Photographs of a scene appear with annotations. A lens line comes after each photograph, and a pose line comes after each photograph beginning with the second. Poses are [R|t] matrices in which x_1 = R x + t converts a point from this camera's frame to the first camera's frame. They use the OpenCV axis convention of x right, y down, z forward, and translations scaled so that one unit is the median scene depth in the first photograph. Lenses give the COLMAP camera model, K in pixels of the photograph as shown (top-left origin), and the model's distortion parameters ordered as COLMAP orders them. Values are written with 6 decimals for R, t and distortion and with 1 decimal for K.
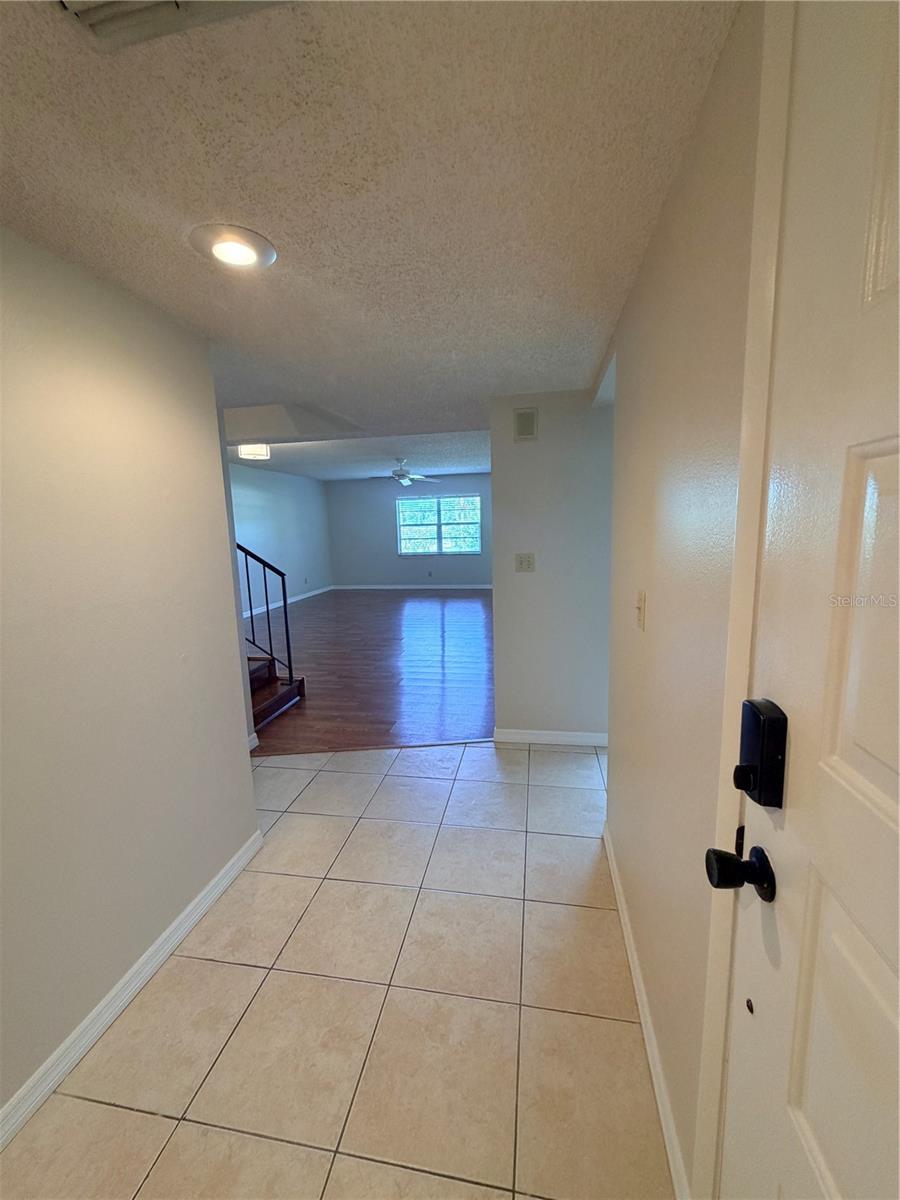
lens RADIAL K [[476.9, 0, 451.0], [0, 476.9, 600.8], [0, 0, 1]] dist [0.000634, -0.000372]
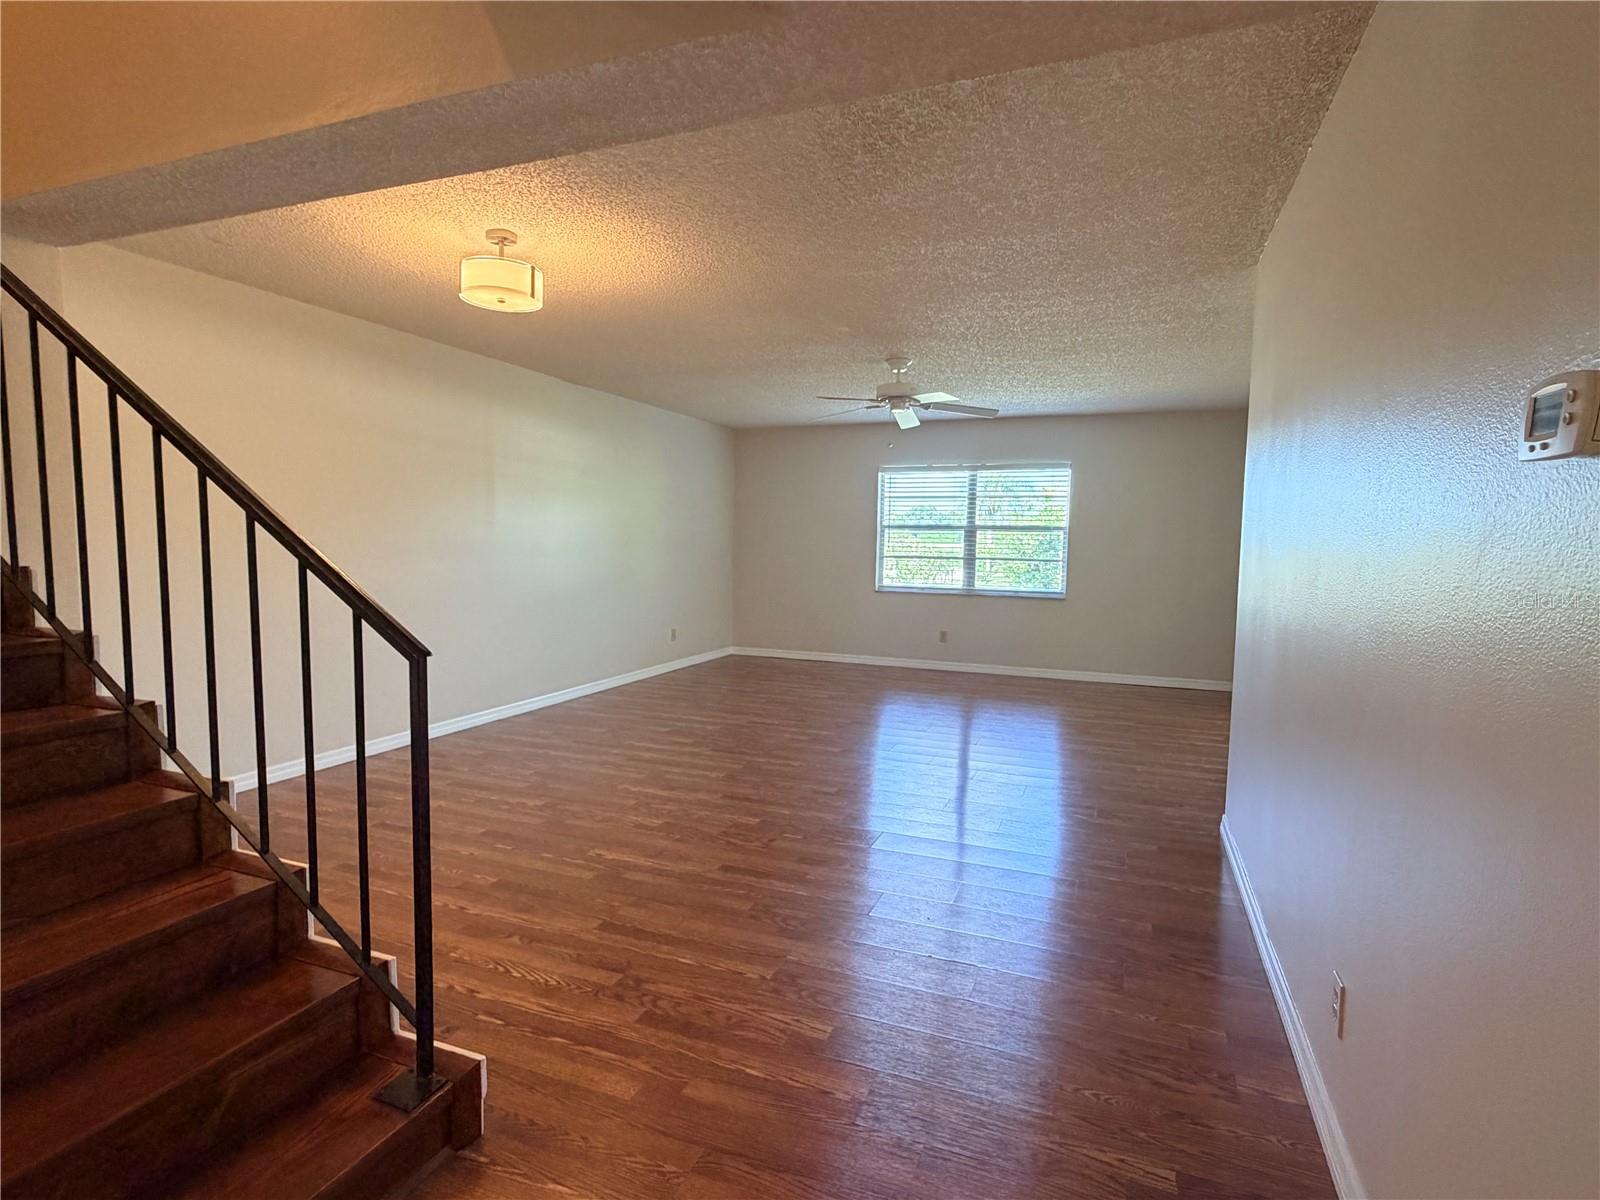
lens RADIAL K [[808.6, 0, 806.1], [0, 808.6, 605.7], [0, 0, 1]] dist [0.000549, 0.000118]
pose [[0.980108, 0.060583, -0.188994, -0.125390], [-0.074335, 0.995011, -0.066540, -0.111656], [0.184019, 0.079265, 0.979721, 1.019255]]
